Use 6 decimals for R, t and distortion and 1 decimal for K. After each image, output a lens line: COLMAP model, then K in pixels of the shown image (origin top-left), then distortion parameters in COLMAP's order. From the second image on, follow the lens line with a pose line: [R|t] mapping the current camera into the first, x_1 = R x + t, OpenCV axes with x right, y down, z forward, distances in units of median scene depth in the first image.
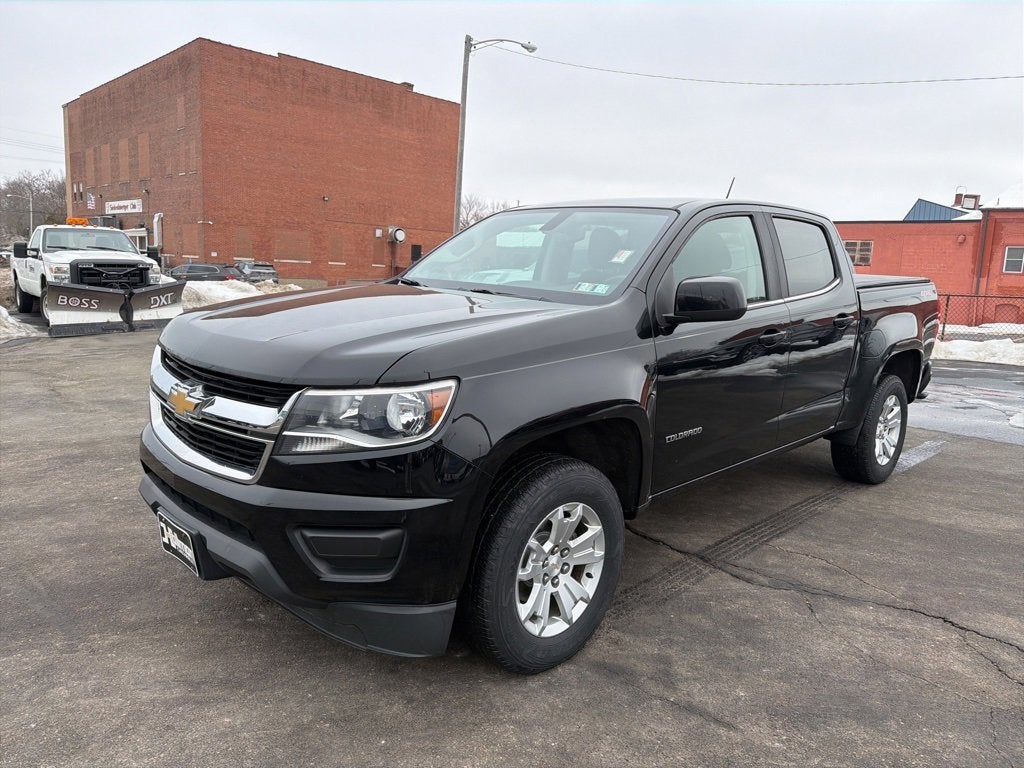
lens RADIAL K [[716.3, 0, 519.7], [0, 716.3, 385.0], [0, 0, 1]] dist [0.048565, -0.060293]
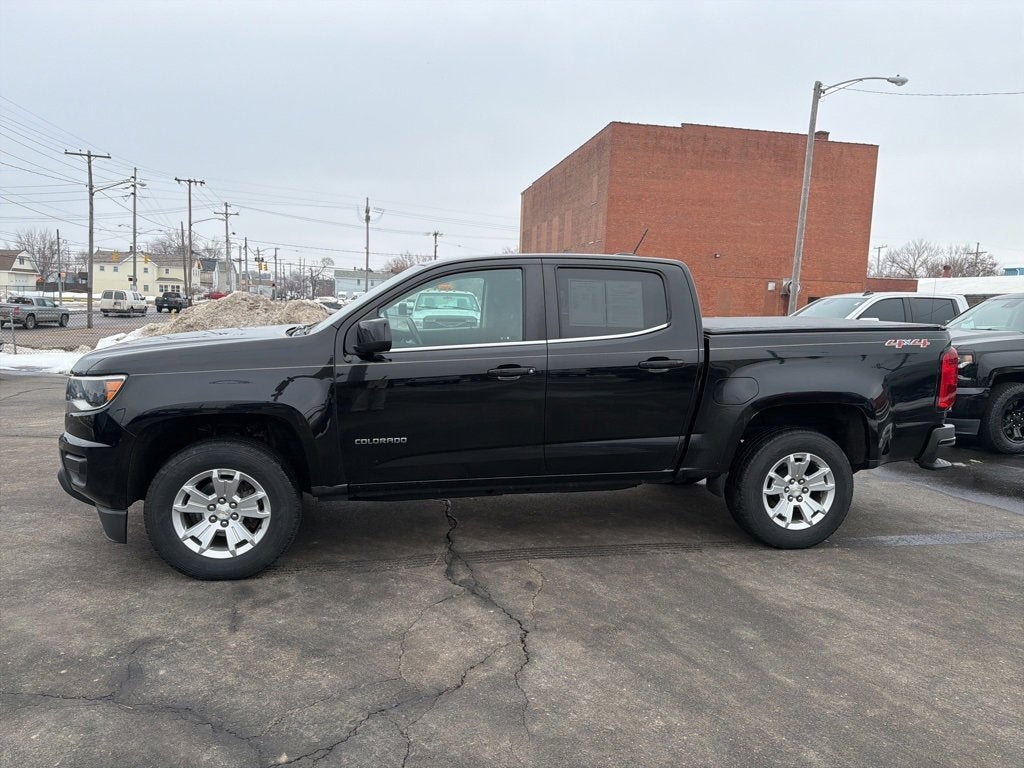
lens RADIAL K [[716.3, 0, 513.9], [0, 716.3, 389.7], [0, 0, 1]] dist [0.048565, -0.060293]
pose [[0.826888, 0.050306, -0.560113, 1.293033], [-0.088710, 0.995189, -0.041579, 0.011773], [0.555326, 0.084069, 0.827372, 0.085485]]
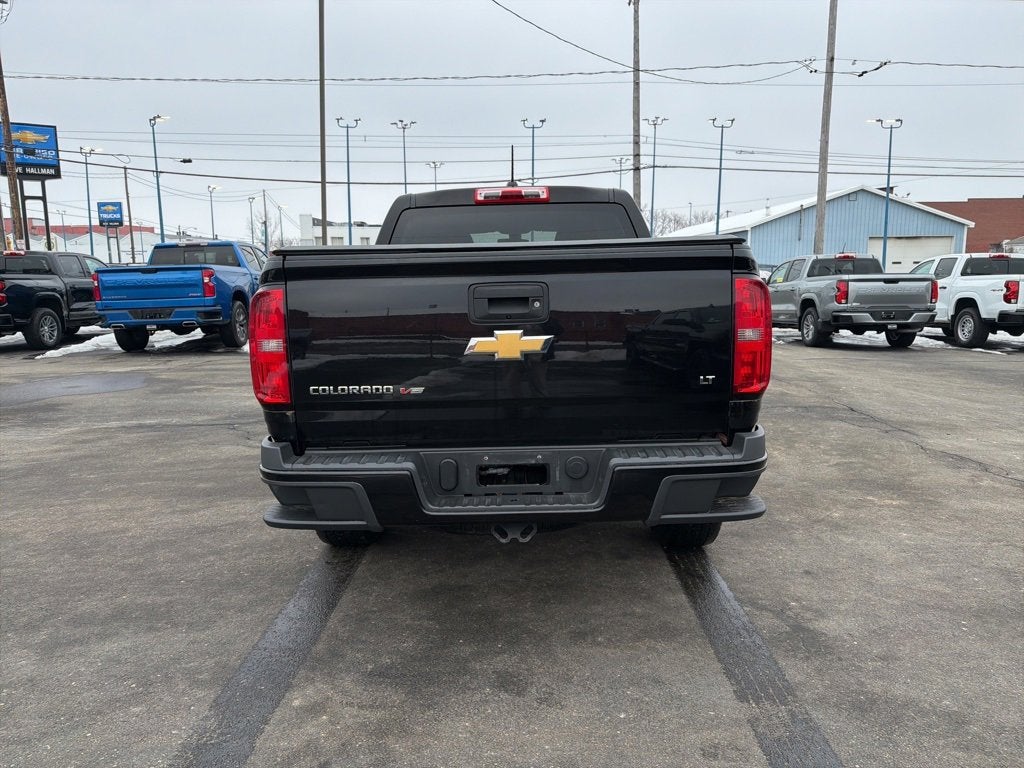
lens RADIAL K [[716.3, 0, 516.4], [0, 716.3, 388.3], [0, 0, 1]] dist [0.048565, -0.060293]
pose [[-0.714784, 0.077444, -0.695044, 1.584001], [-0.136104, 0.959442, 0.246873, -0.393610], [0.685973, 0.271059, -0.675254, 2.898110]]
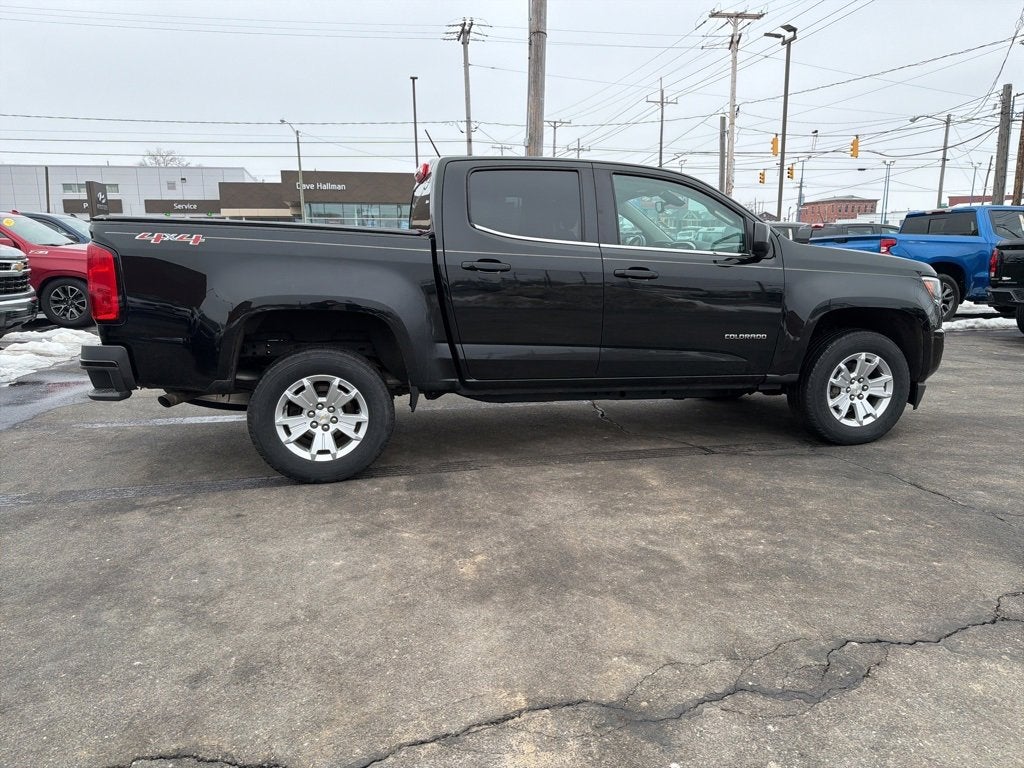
lens RADIAL K [[716.3, 0, 514.2], [0, 716.3, 380.5], [0, 0, 1]] dist [0.048565, -0.060293]
pose [[-0.844629, -0.132085, 0.518802, -0.624353], [0.058724, 0.940379, 0.335021, -0.508509], [-0.532122, 0.313435, -0.786514, 3.189347]]
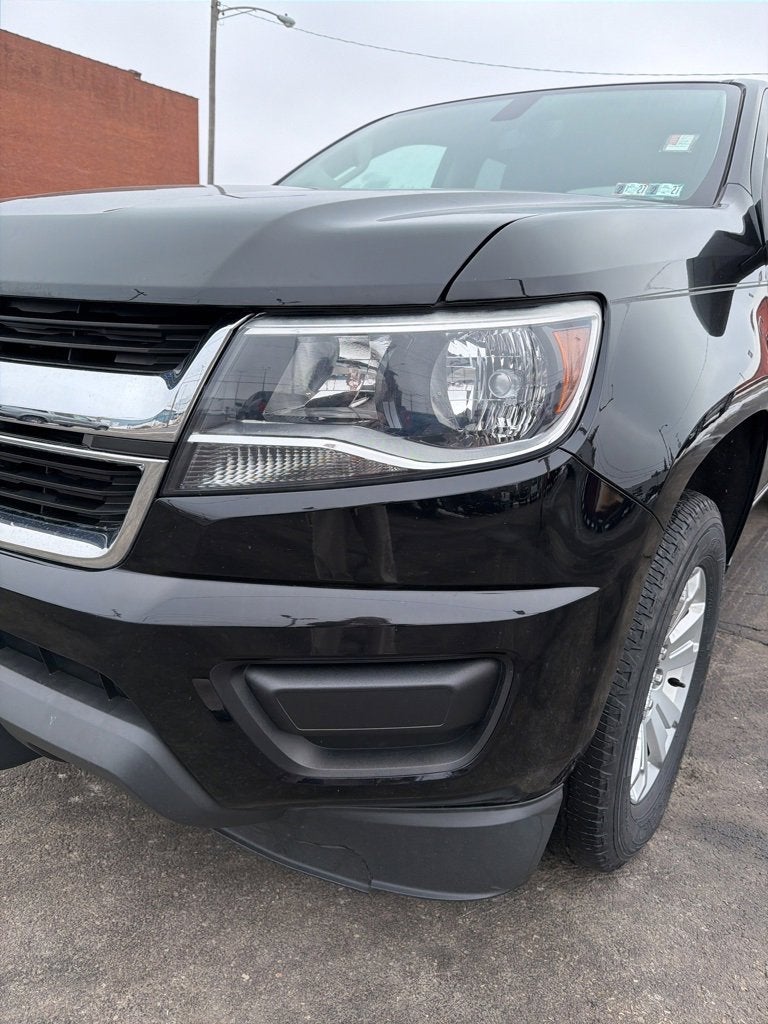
lens RADIAL K [[716.3, 0, 392.5], [0, 716.3, 525.6], [0, 0, 1]] dist [0.048565, -0.060293]
pose [[0.986094, -0.040091, 0.161280, -0.225962], [0.016462, 0.989257, 0.145258, 0.046623], [-0.165371, -0.140583, 0.976160, 0.474507]]
